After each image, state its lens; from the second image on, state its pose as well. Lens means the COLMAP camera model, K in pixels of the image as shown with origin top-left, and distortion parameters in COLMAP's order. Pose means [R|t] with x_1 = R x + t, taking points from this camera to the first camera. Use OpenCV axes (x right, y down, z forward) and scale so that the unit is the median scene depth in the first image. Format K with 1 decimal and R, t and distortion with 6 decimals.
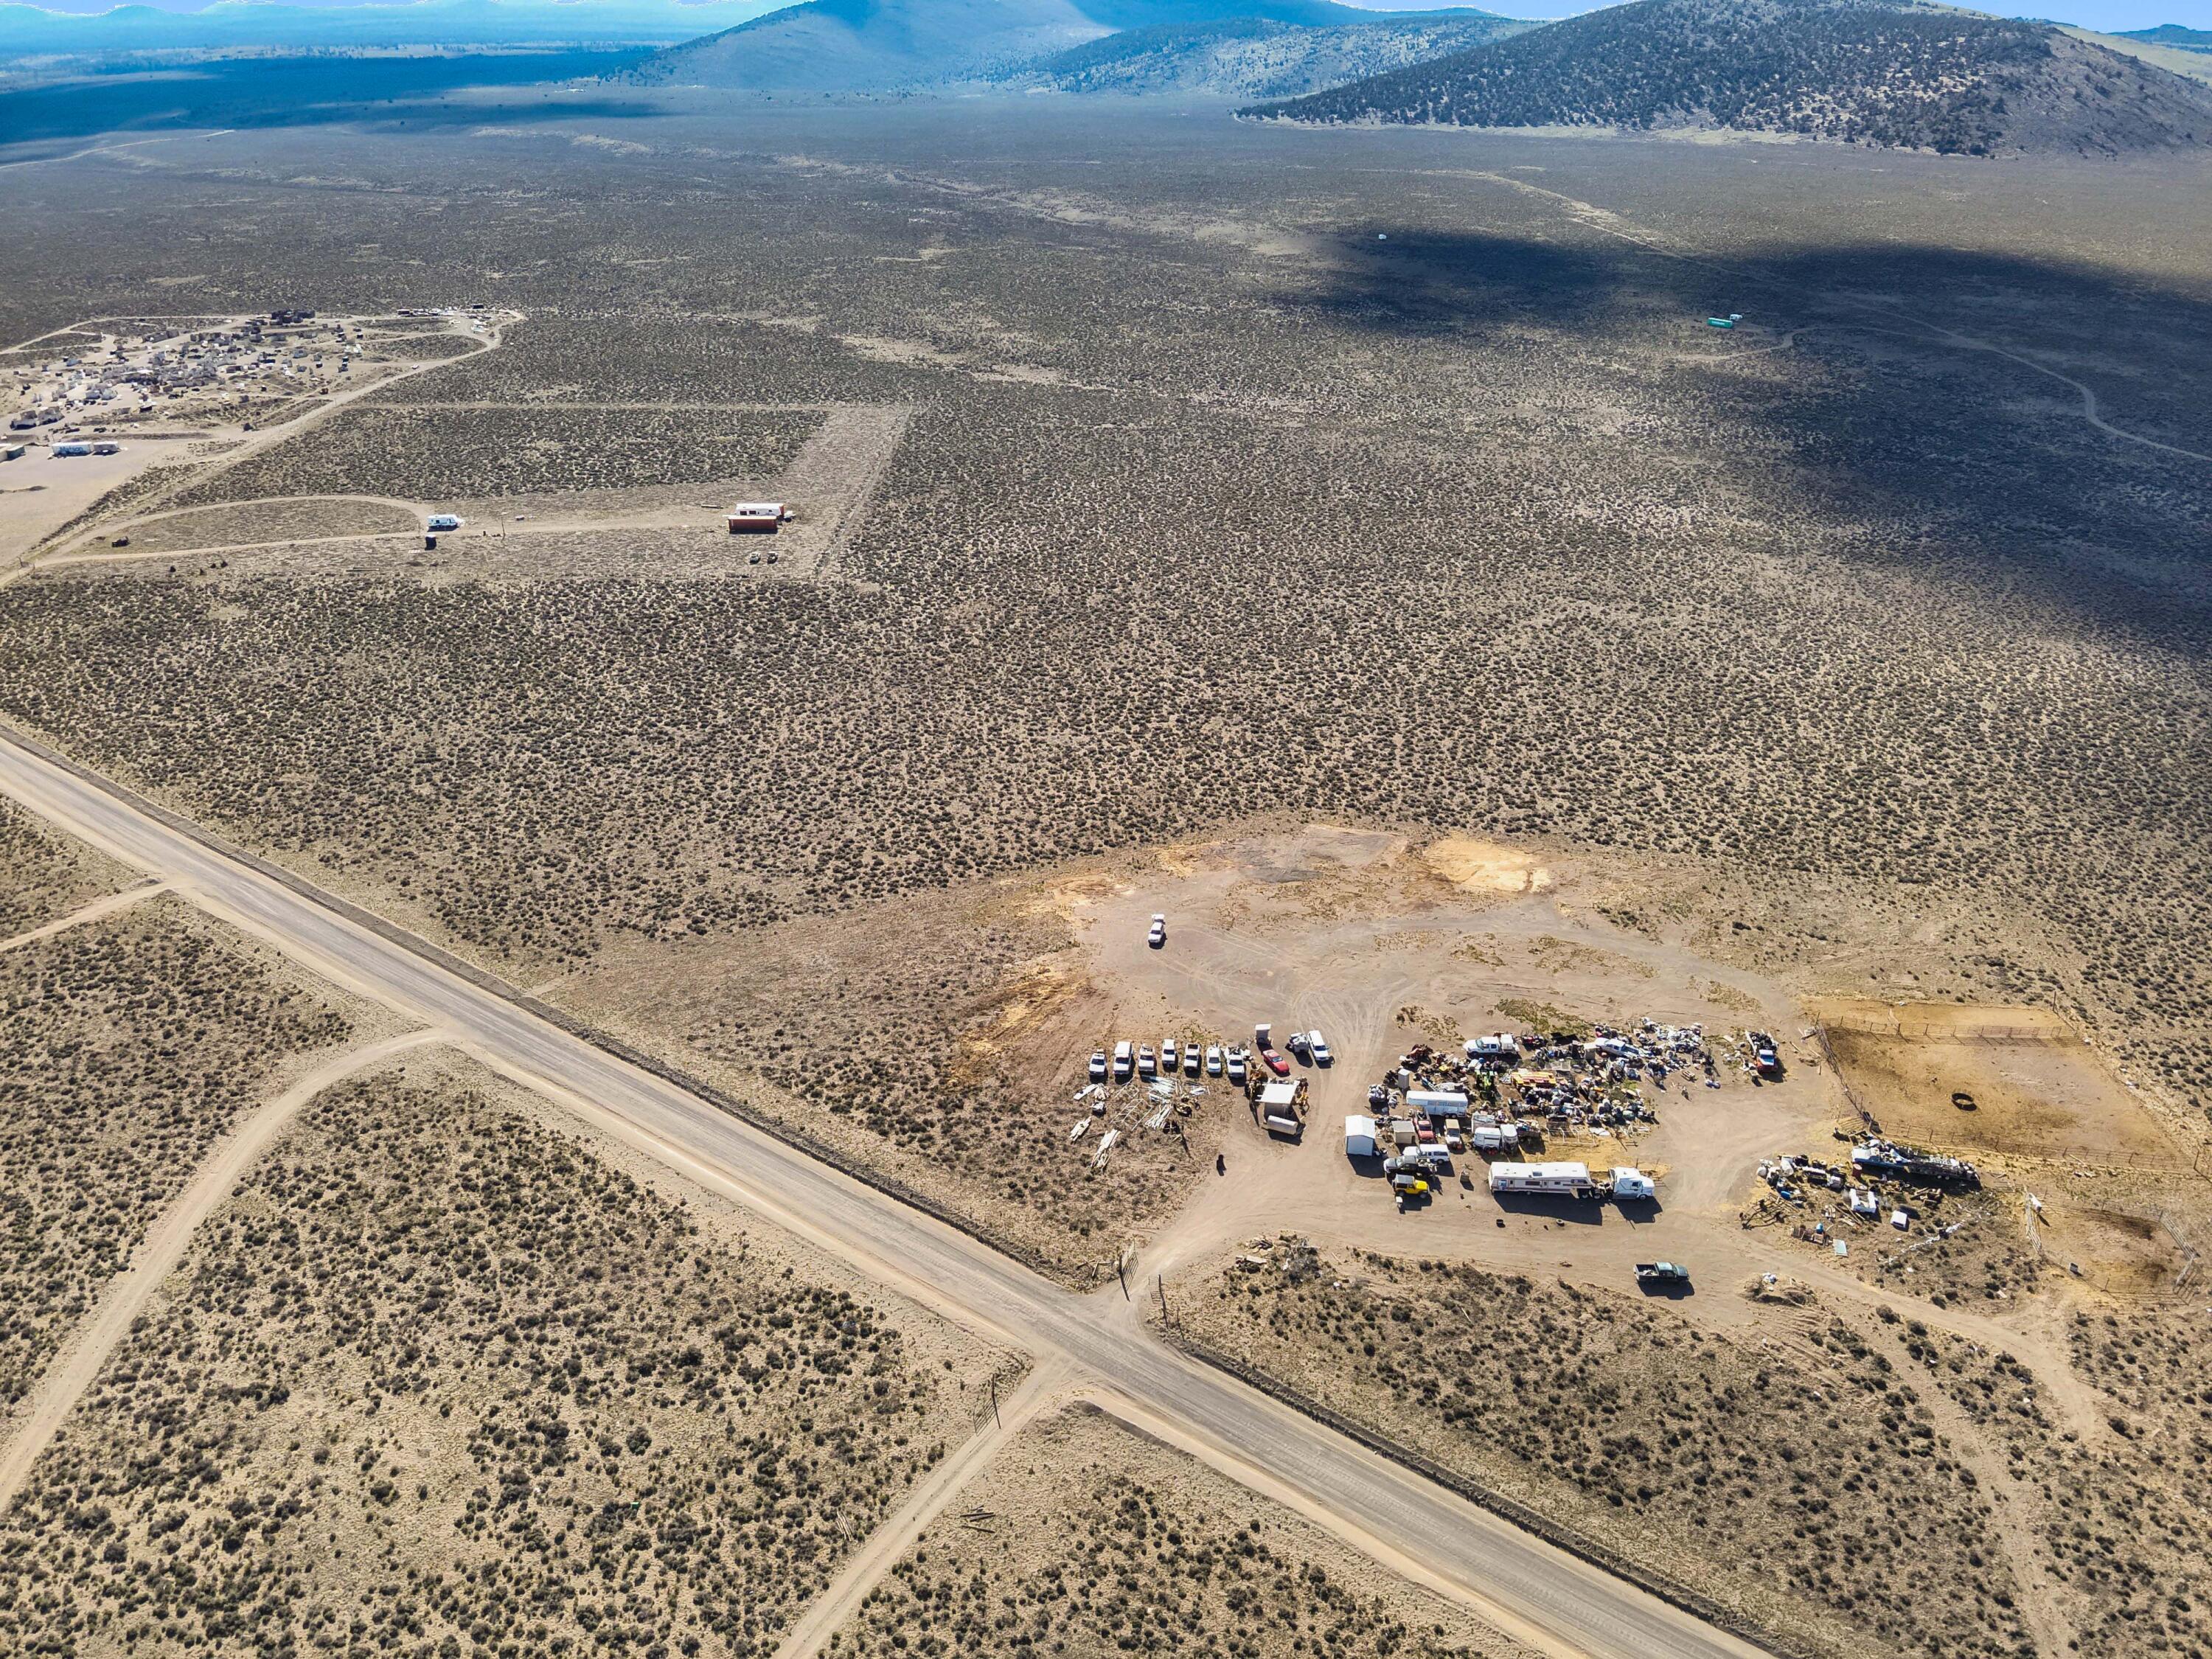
lens RADIAL K [[1604.0, 0, 1118.9], [0, 1604.0, 835.1], [0, 0, 1]] dist [0.101276, -0.194215]
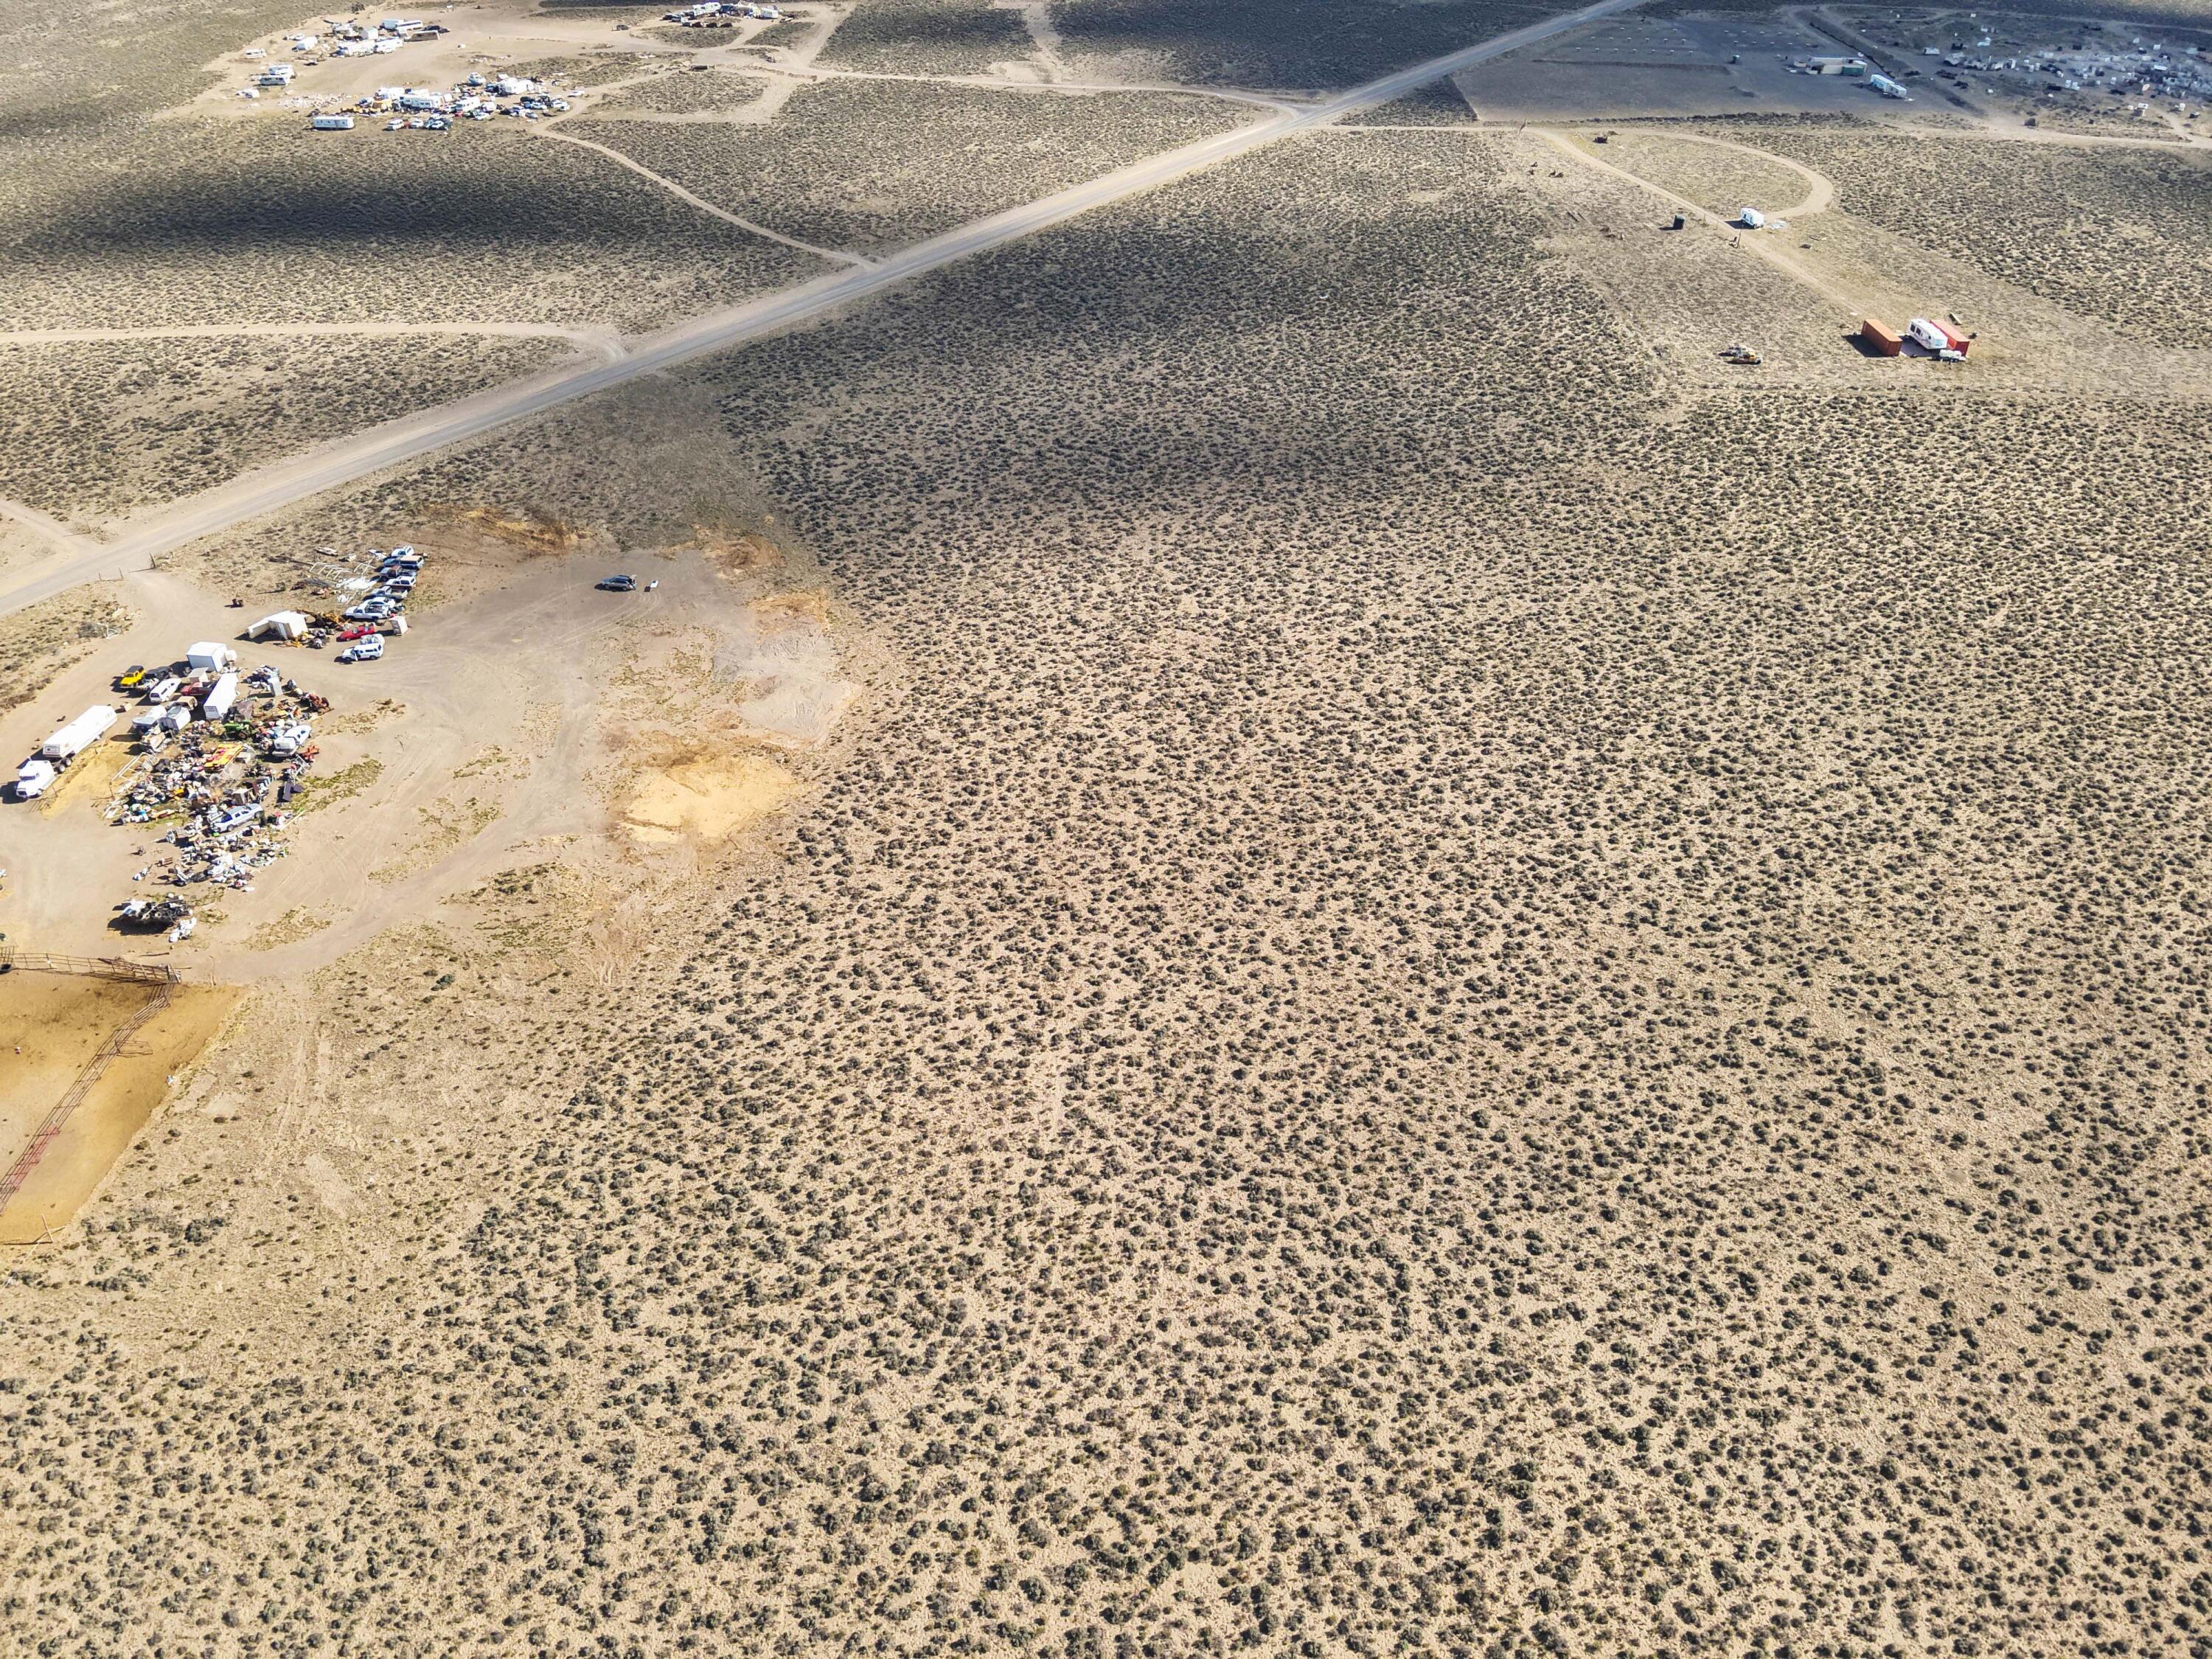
lens RADIAL K [[1604.0, 0, 1122.0], [0, 1604.0, 805.1], [0, 0, 1]] dist [0.101276, -0.194215]
pose [[-0.009483, 0.578652, -0.815519, 0.885754], [-0.441369, 0.729389, 0.522671, -0.482168], [0.897276, 0.364901, 0.248483, 1.037221]]
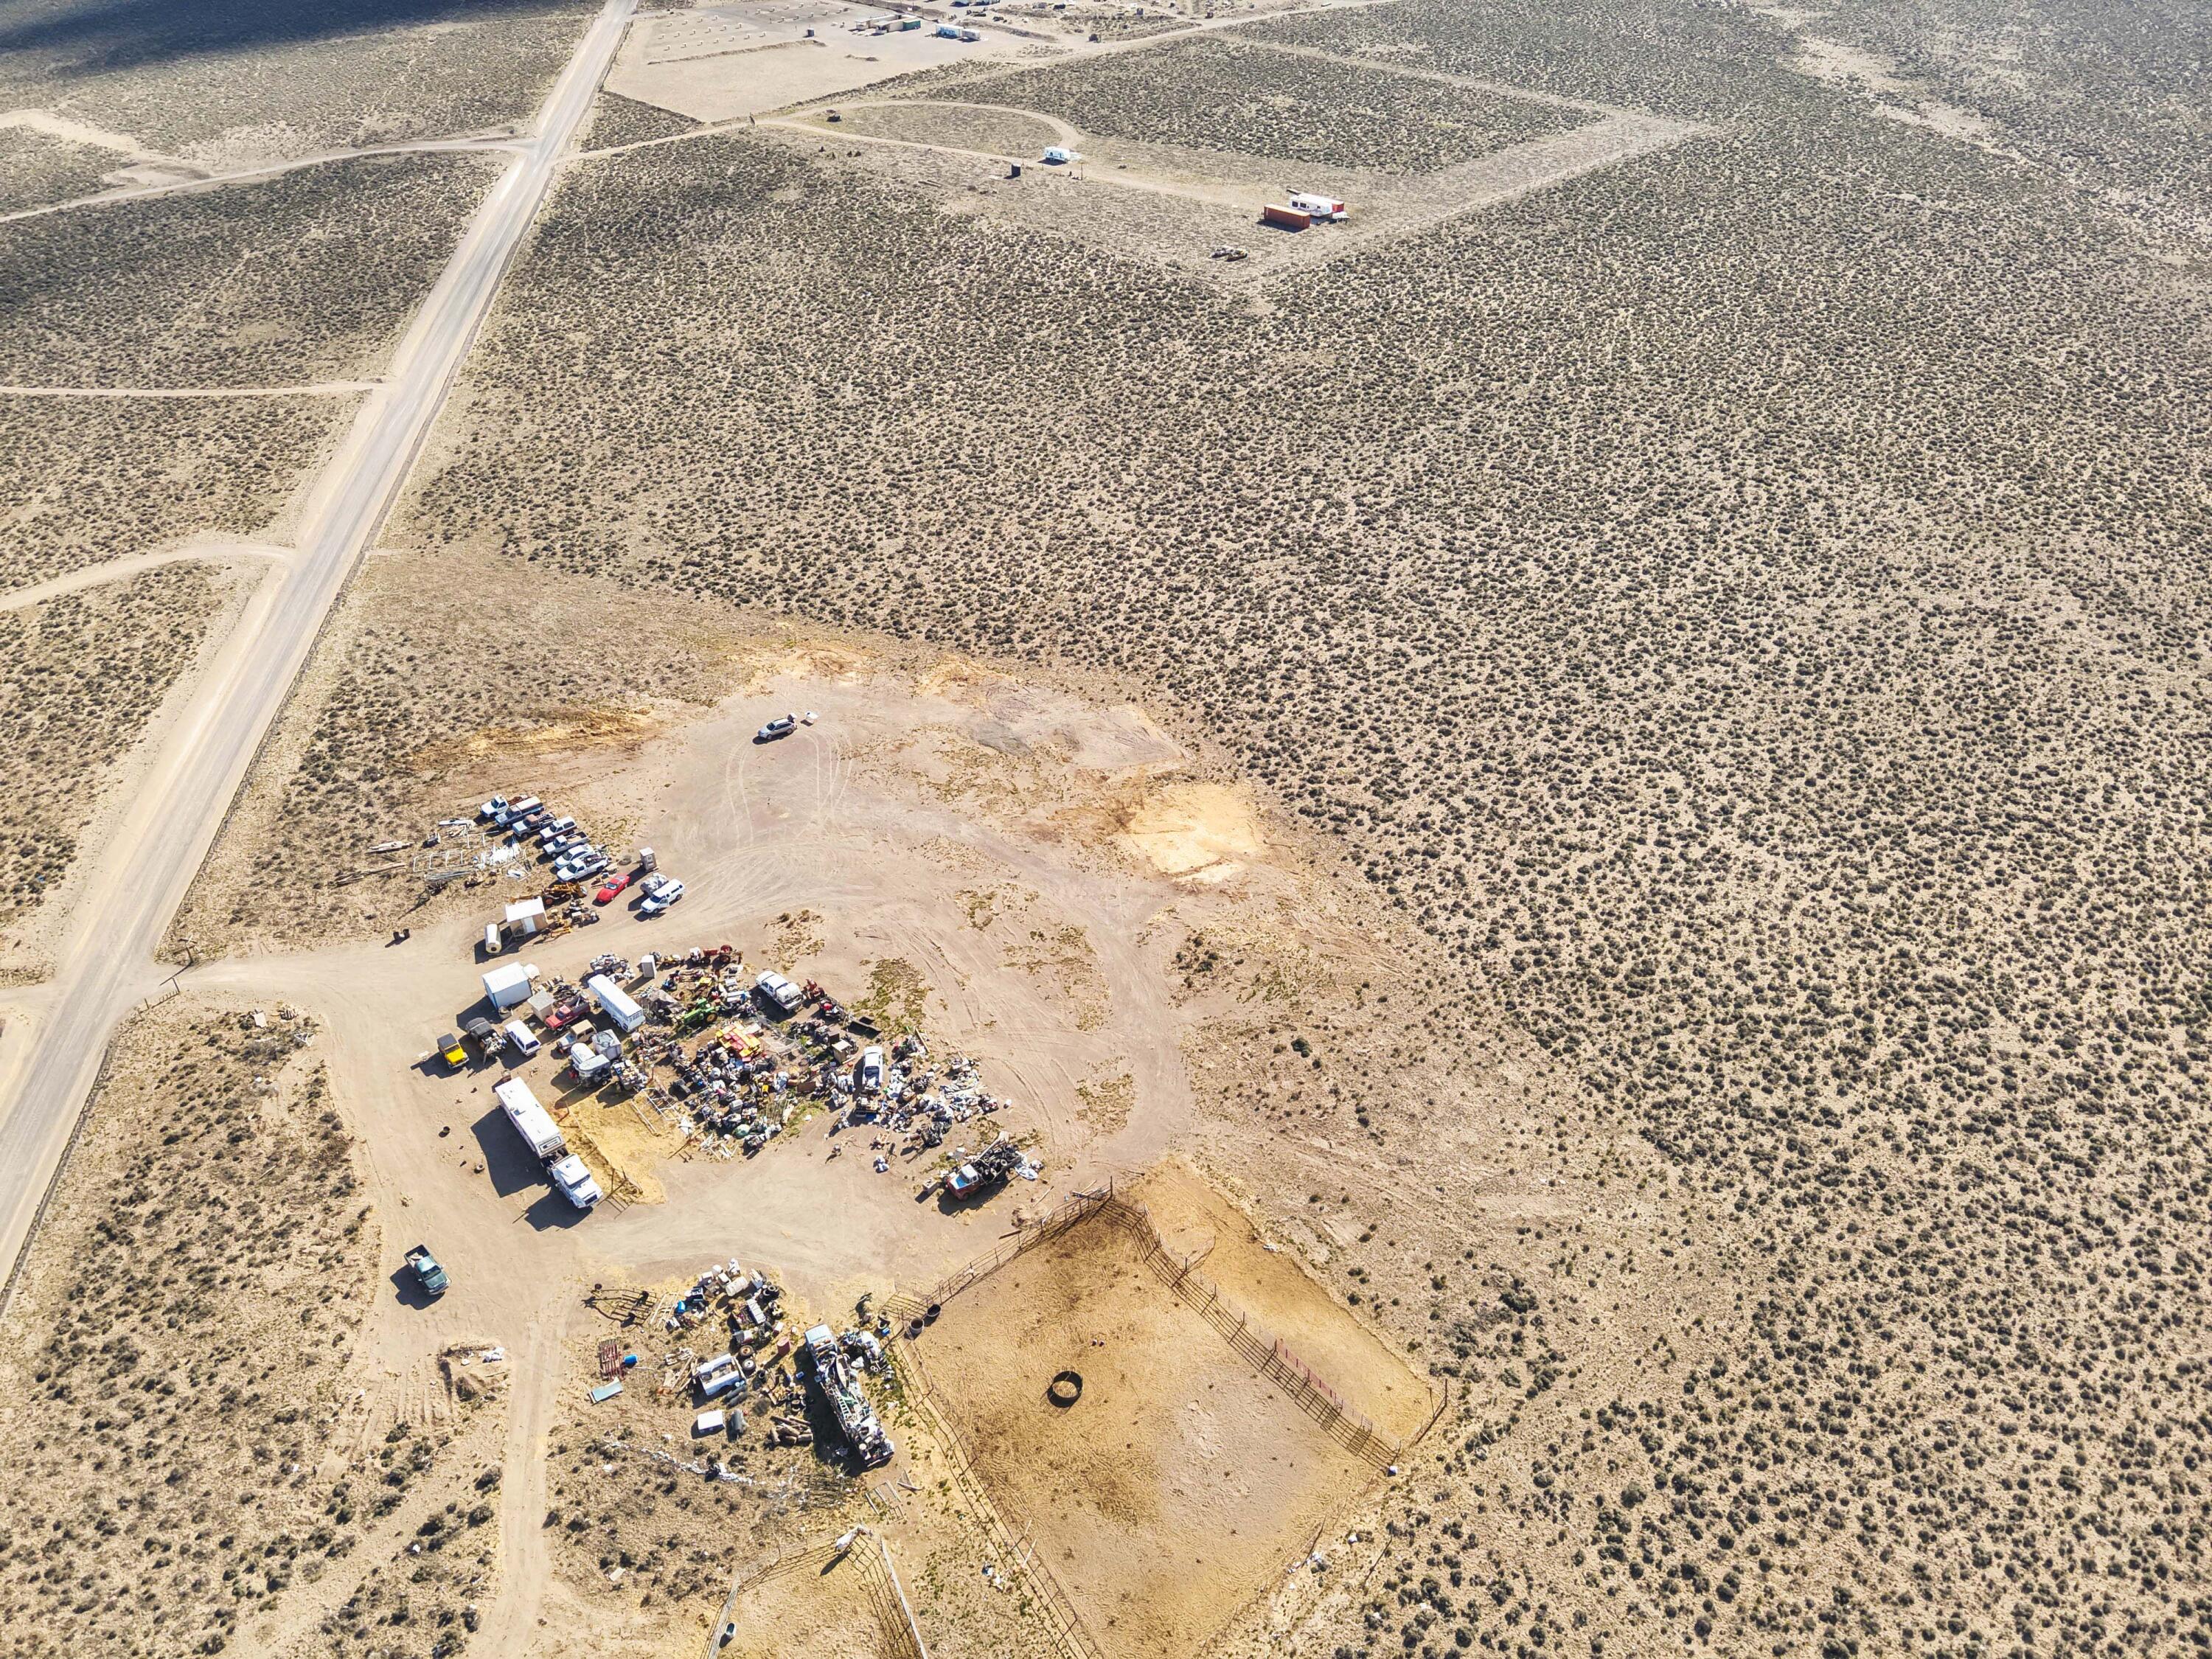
lens RADIAL K [[1604.0, 0, 1101.5], [0, 1604.0, 822.1], [0, 0, 1]] dist [0.101276, -0.194215]
pose [[0.694492, 0.421647, -0.583006, 0.666666], [-0.314772, 0.906687, 0.280778, -0.191781], [0.646993, -0.011484, 0.762410, 0.415626]]
